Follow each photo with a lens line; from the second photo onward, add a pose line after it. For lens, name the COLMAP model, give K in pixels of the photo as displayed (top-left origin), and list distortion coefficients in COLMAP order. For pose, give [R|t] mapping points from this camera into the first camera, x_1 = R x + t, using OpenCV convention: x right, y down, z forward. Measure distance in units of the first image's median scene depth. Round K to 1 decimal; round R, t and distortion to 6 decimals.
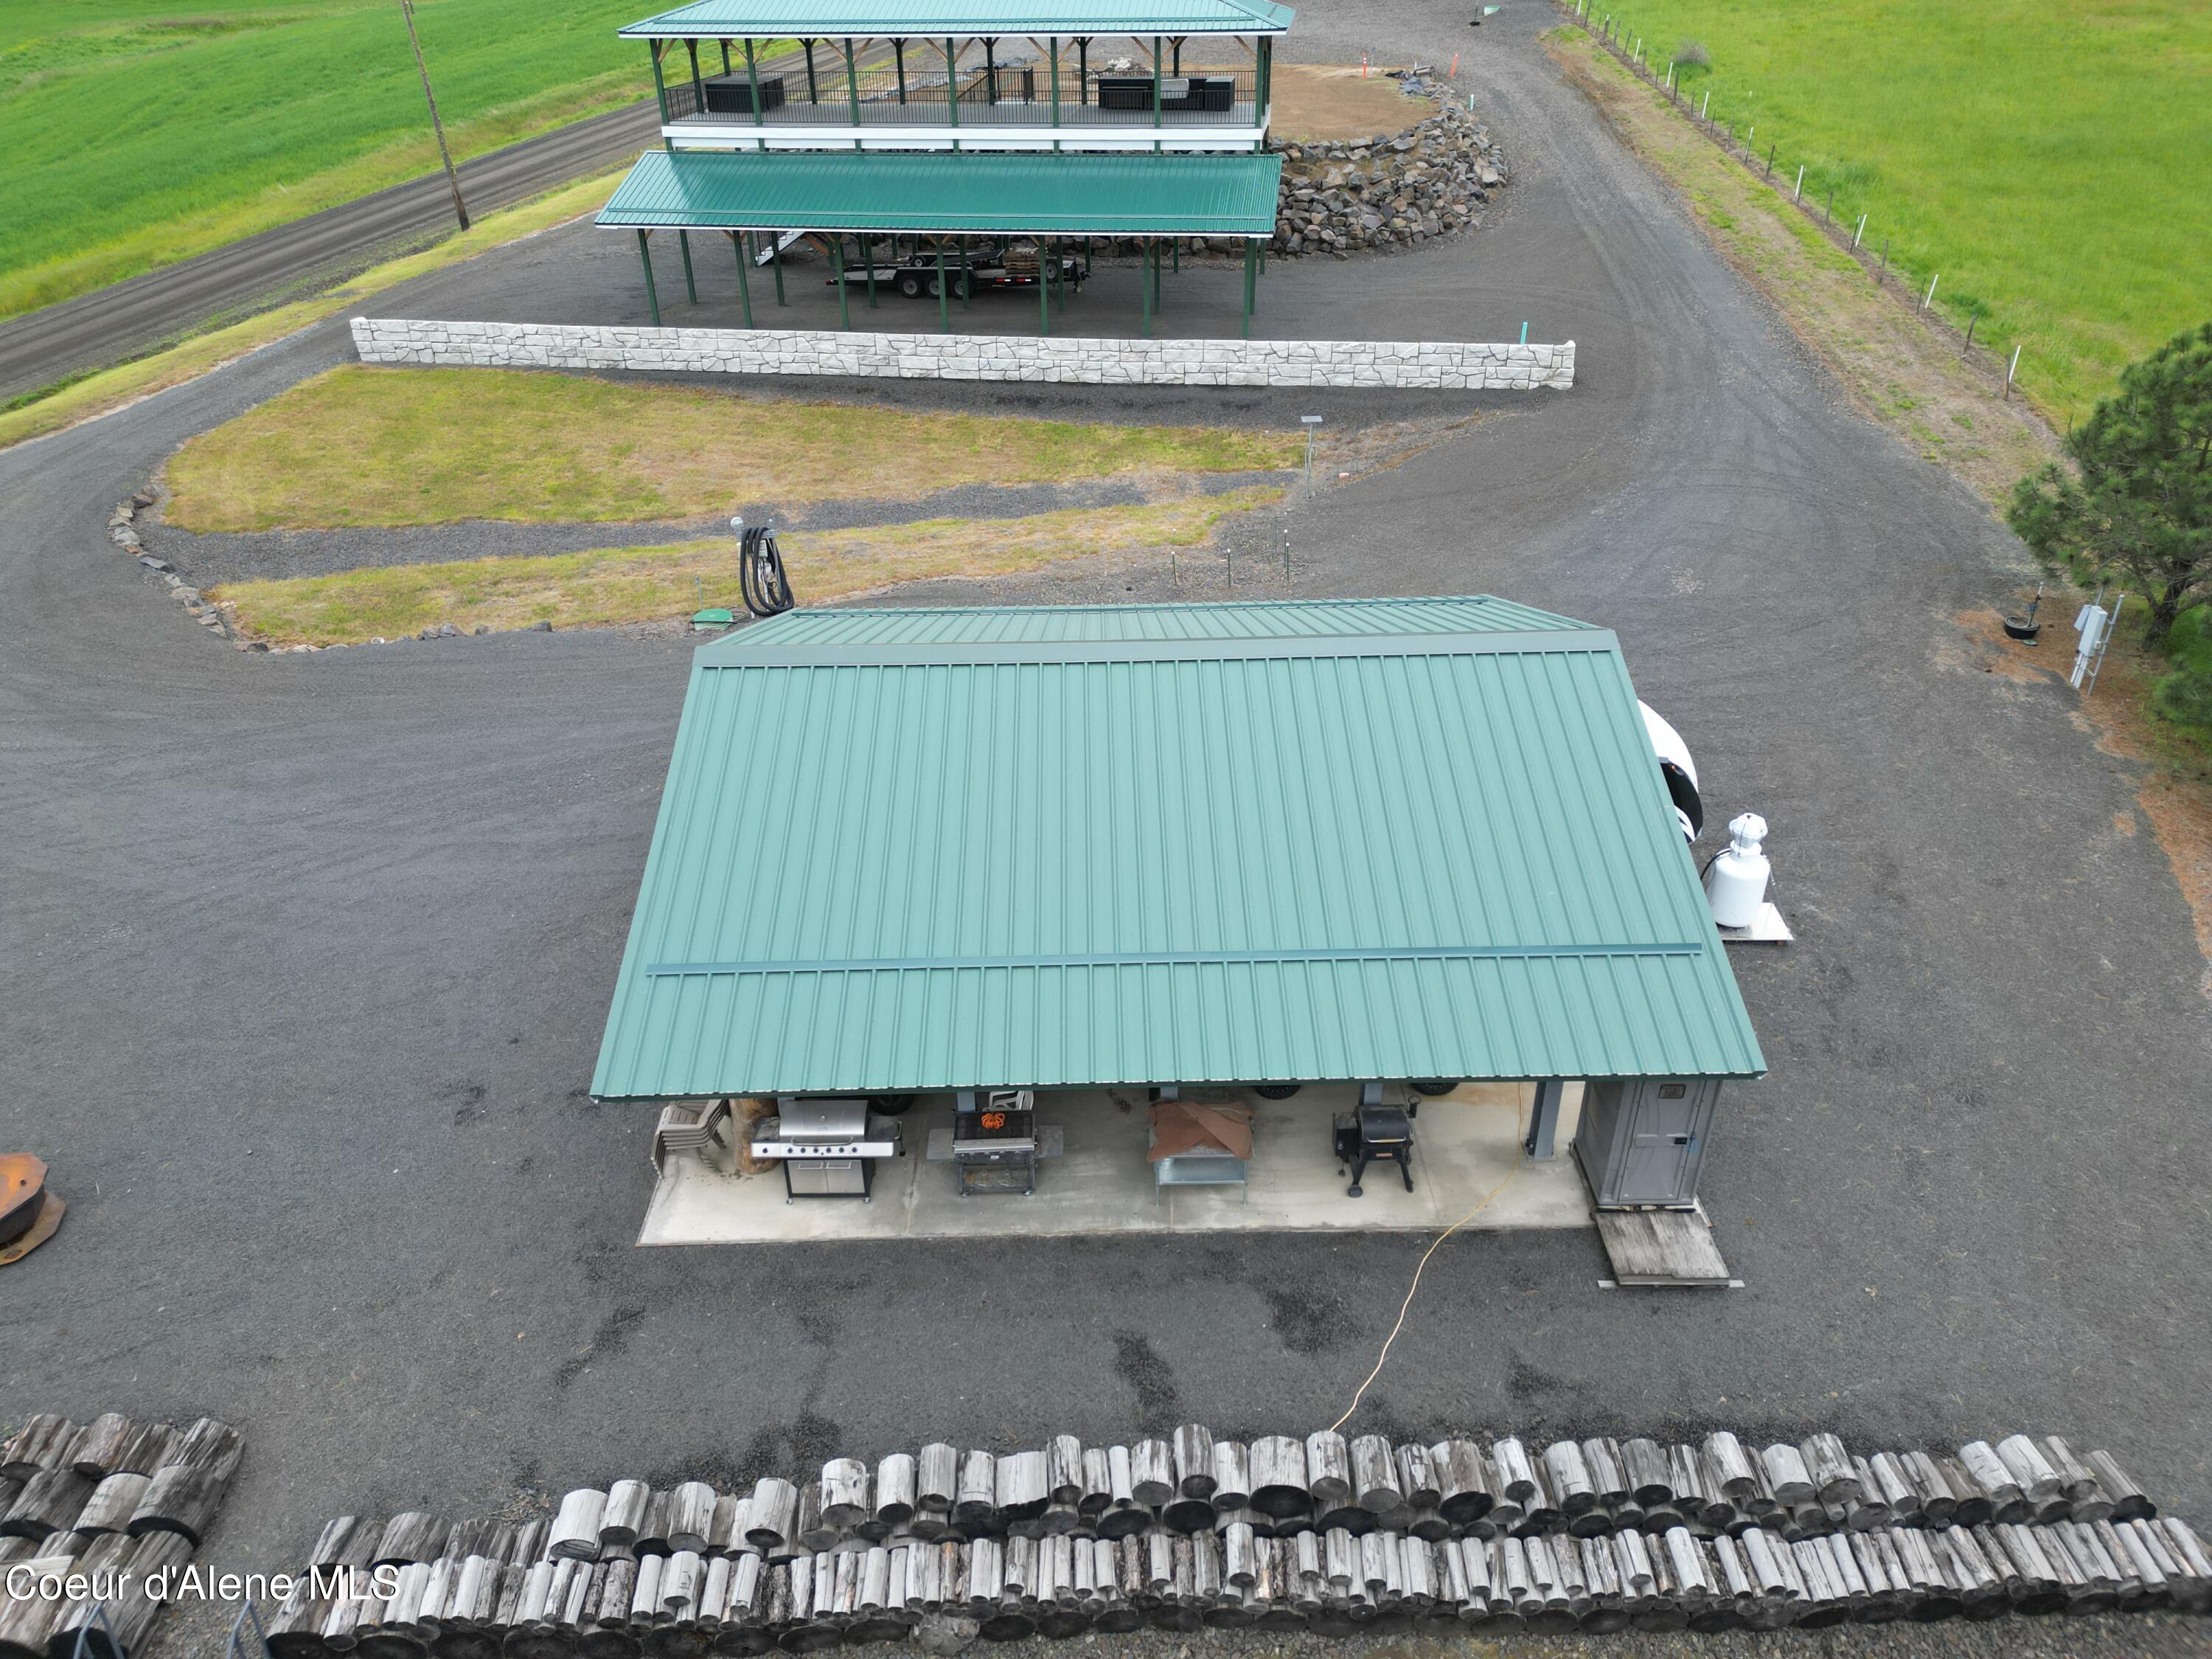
lens RADIAL K [[1533.4, 0, 1109.6], [0, 1533.4, 816.0], [0, 0, 1]] dist [0.088533, -0.091758]
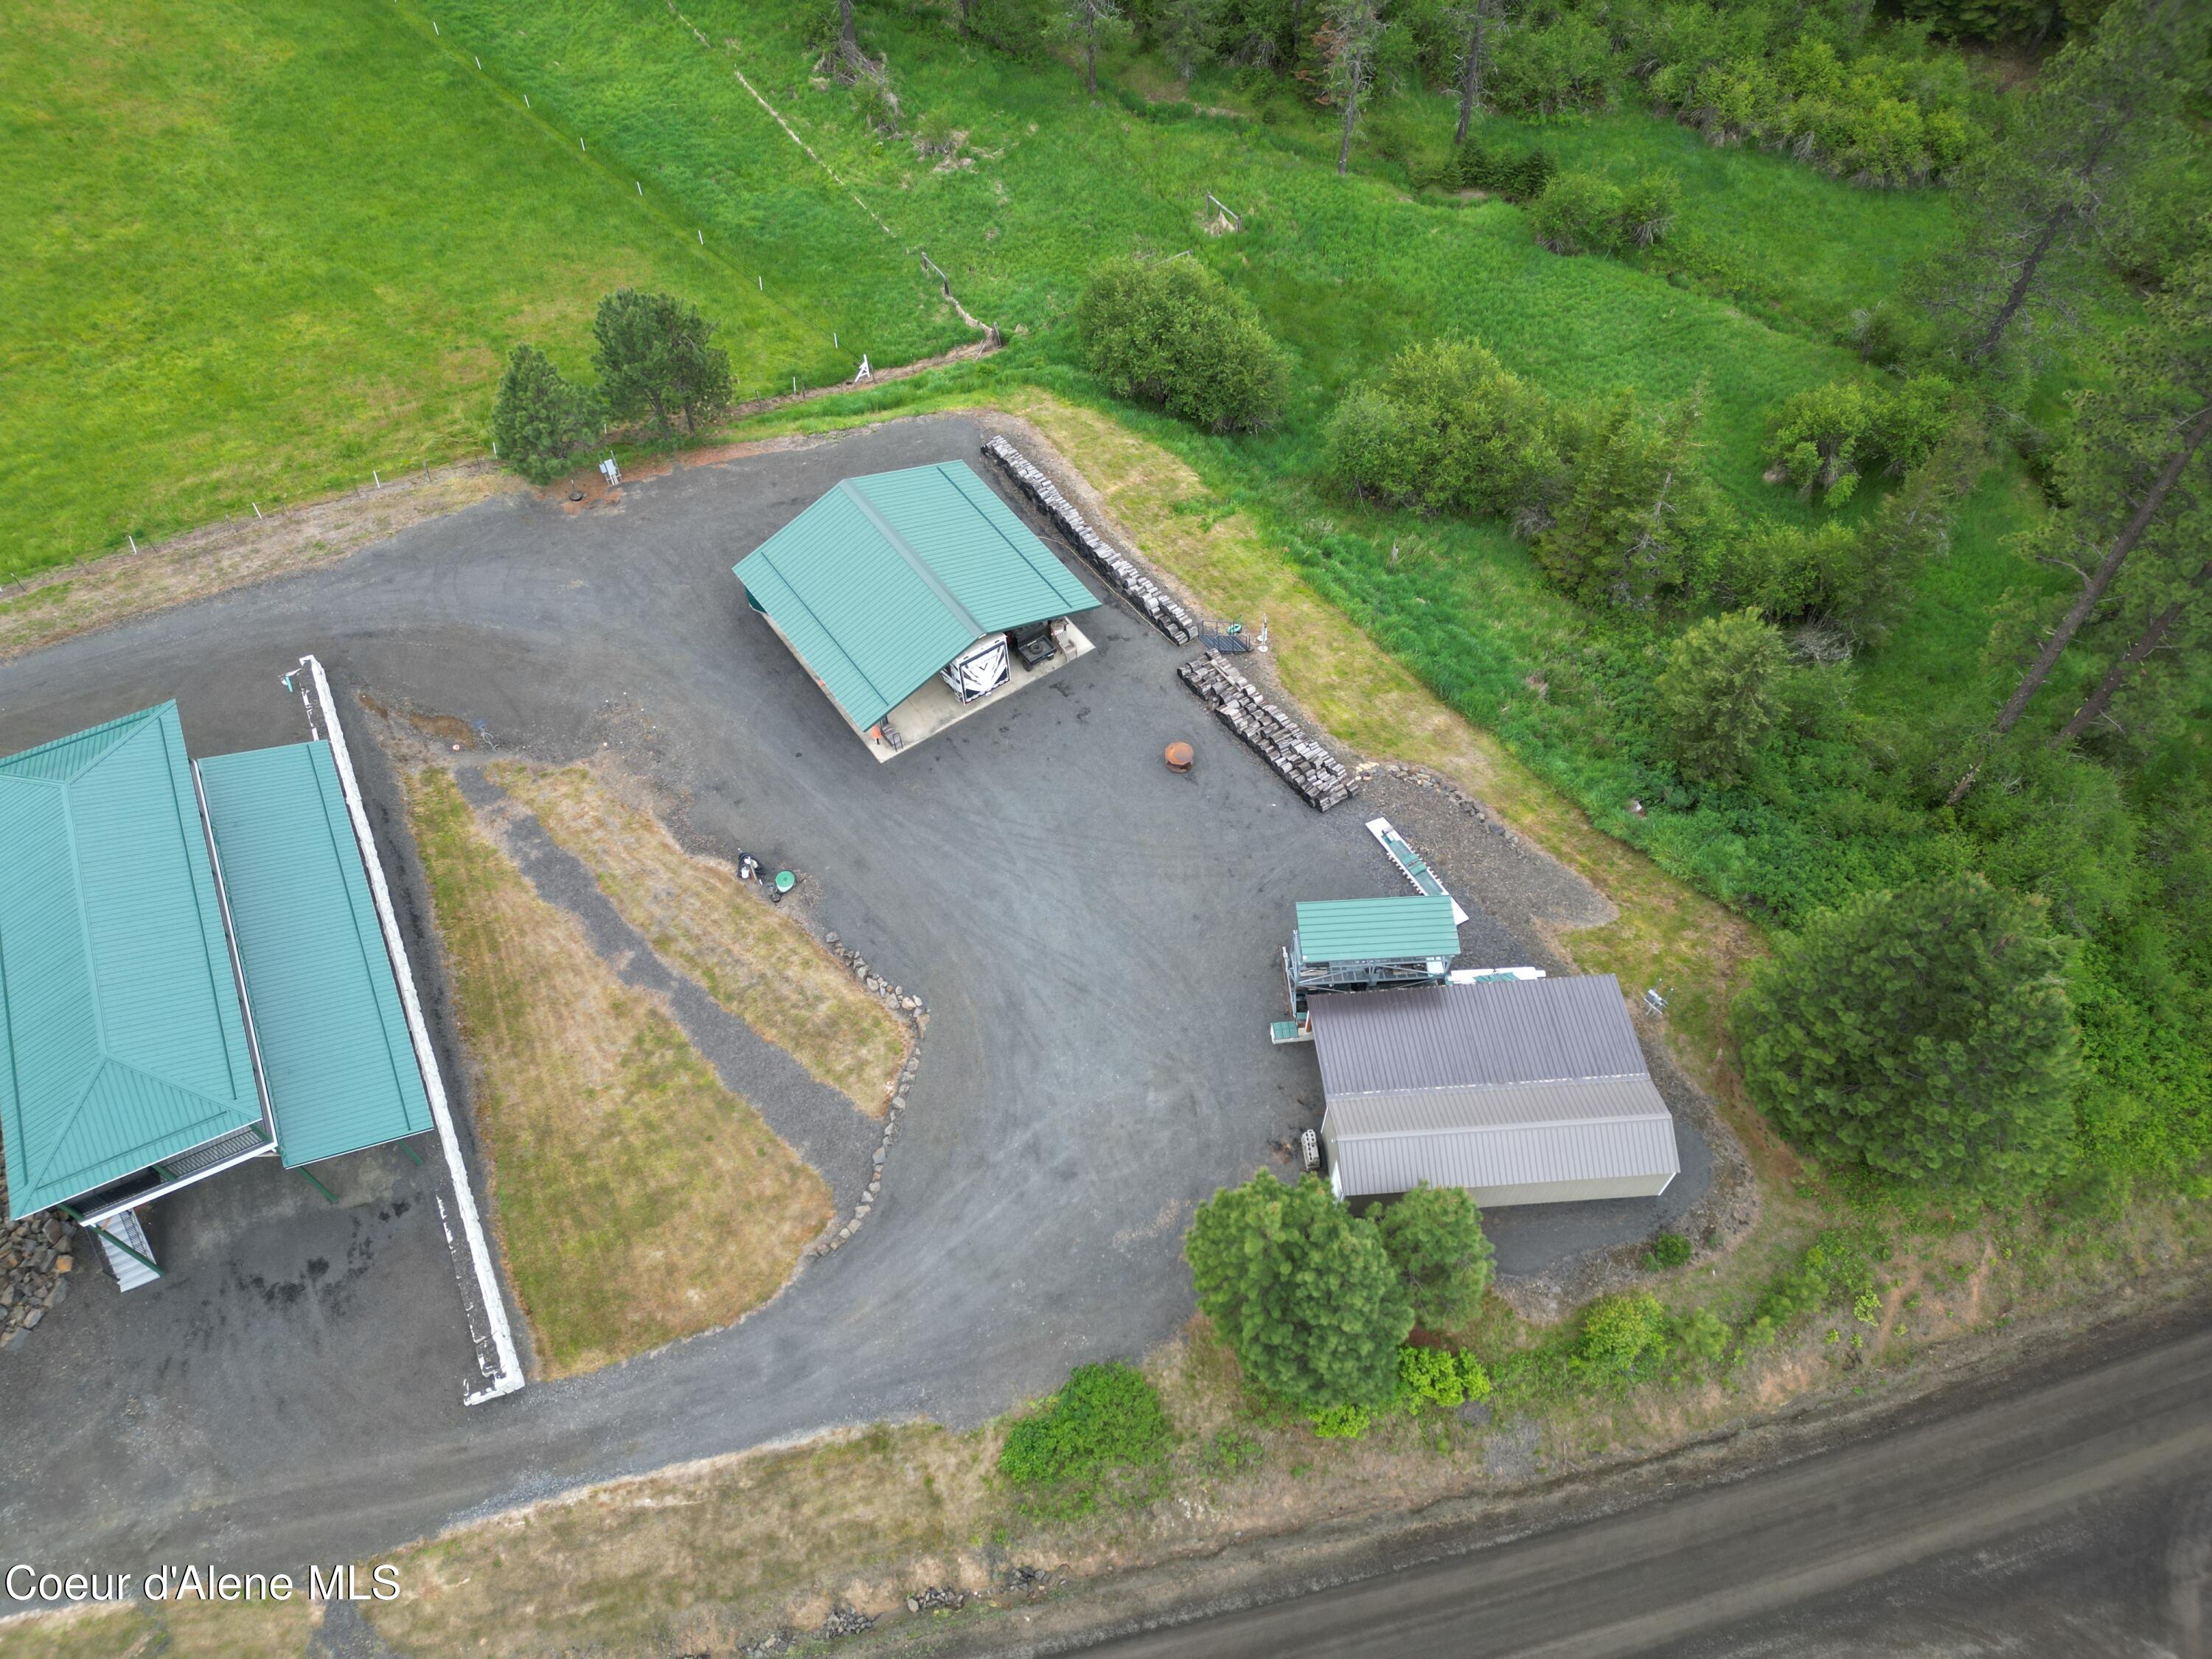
lens RADIAL K [[1533.4, 0, 1109.6], [0, 1533.4, 816.0], [0, 0, 1]] dist [0.088533, -0.091758]
pose [[-0.569614, -0.655637, 0.495662, -2.655675], [0.437996, 0.268158, 0.858051, -3.107041], [-0.695485, 0.705855, 0.134419, 0.731564]]
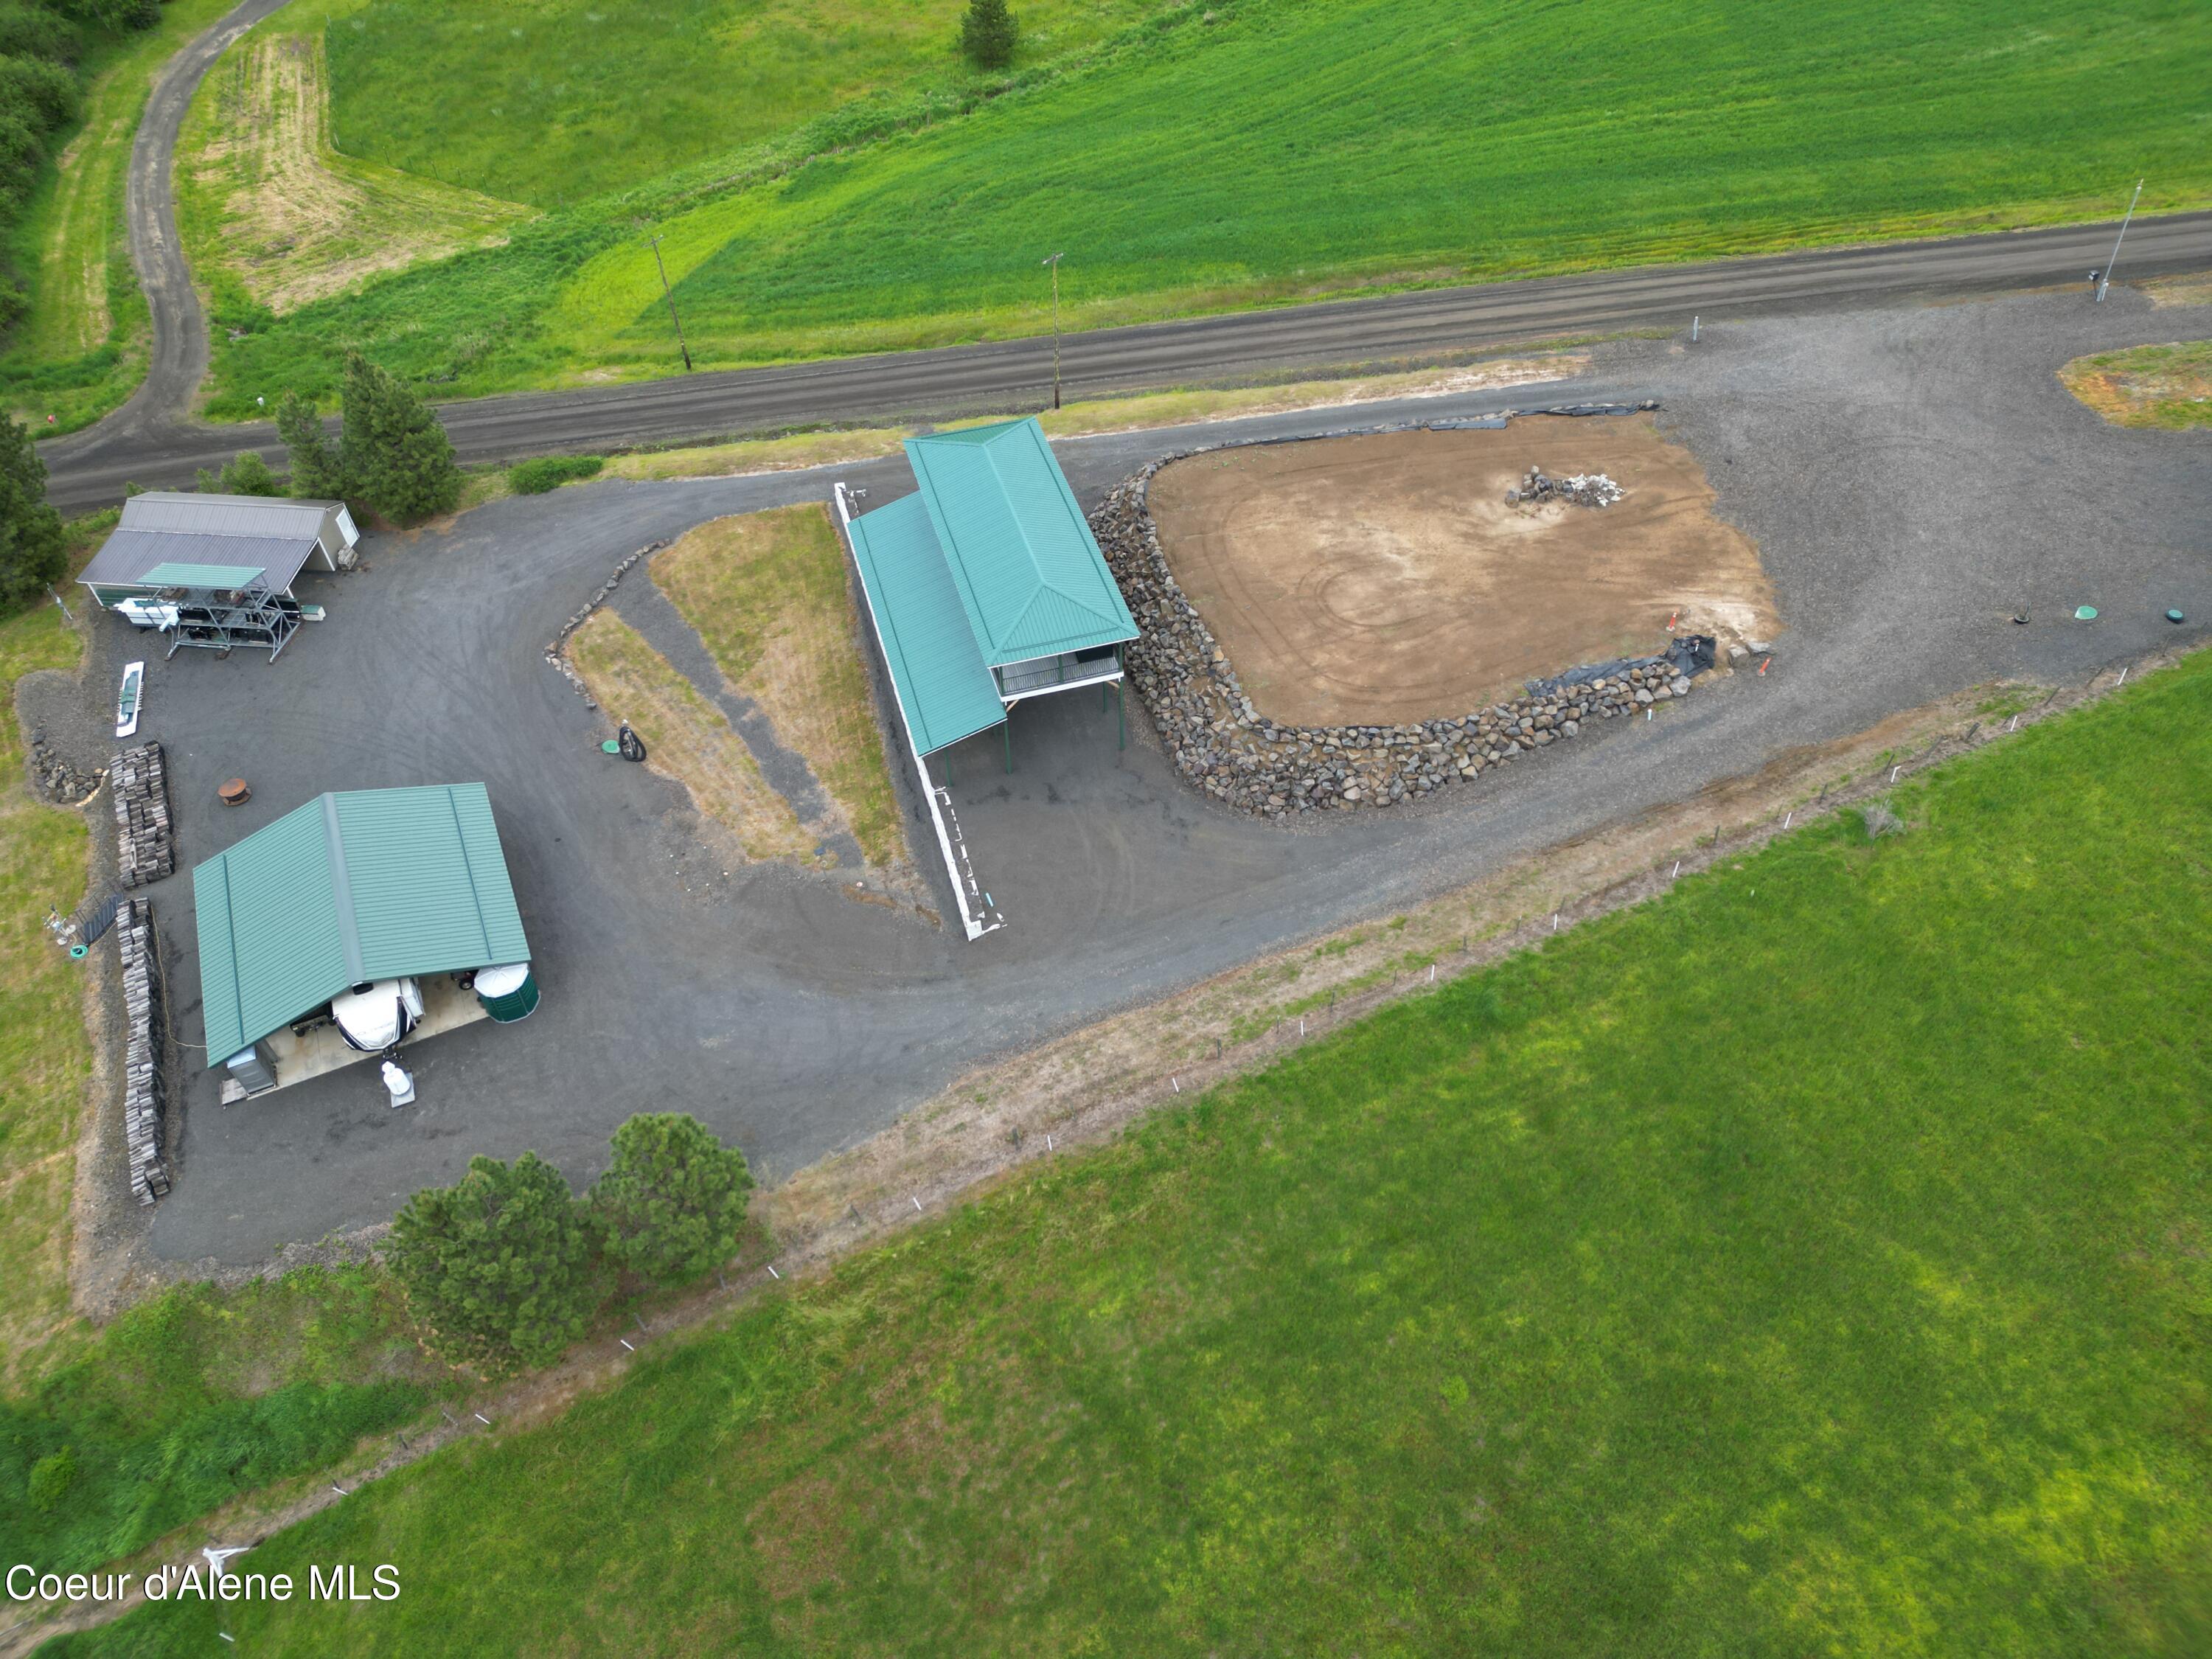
lens RADIAL K [[1535.8, 0, 1106.0], [0, 1535.8, 829.5], [0, 0, 1]] dist [0.091016, -0.093910]
pose [[0.407929, 0.665151, -0.625434, 3.083089], [-0.451034, 0.742409, 0.495376, -2.941910], [0.793828, 0.080014, 0.602856, 0.326060]]
